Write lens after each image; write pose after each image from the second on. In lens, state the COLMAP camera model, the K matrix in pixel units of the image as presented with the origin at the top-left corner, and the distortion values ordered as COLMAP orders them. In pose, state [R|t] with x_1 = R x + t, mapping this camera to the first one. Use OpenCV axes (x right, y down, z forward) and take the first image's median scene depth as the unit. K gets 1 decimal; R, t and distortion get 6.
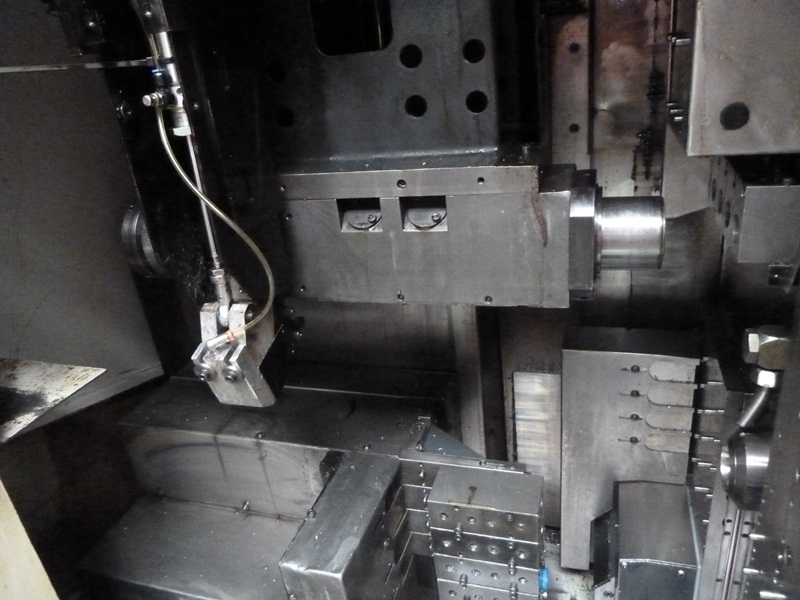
lens RADIAL K [[597.8, 0, 400.0], [0, 597.8, 300.0], [0, 0, 1]] dist [-0.037681, 0.008391]
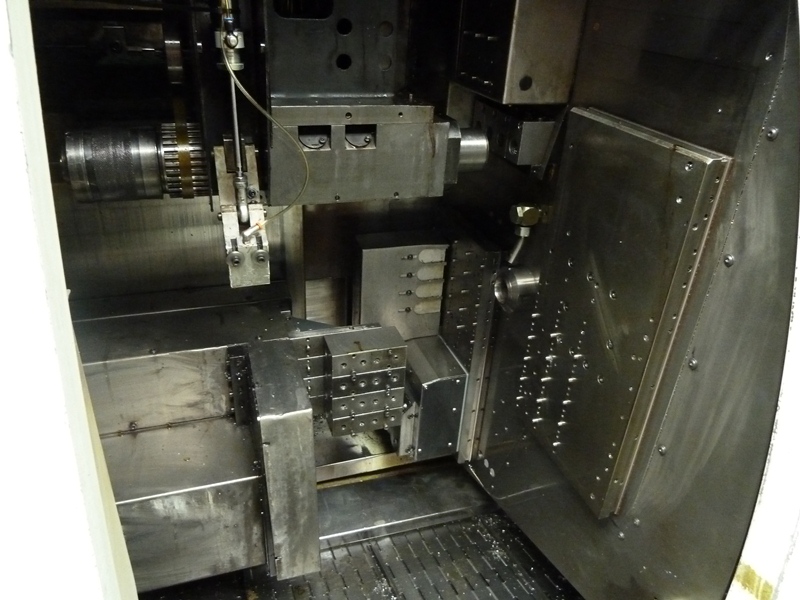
lens RADIAL K [[597.8, 0, 400.0], [0, 597.8, 300.0], [0, 0, 1]] dist [-0.037681, 0.008391]
pose [[0.789892, -0.147222, 0.595312, -0.810727], [0.111291, 0.989050, 0.096927, 0.121218], [-0.603063, -0.010309, 0.797627, -0.235840]]
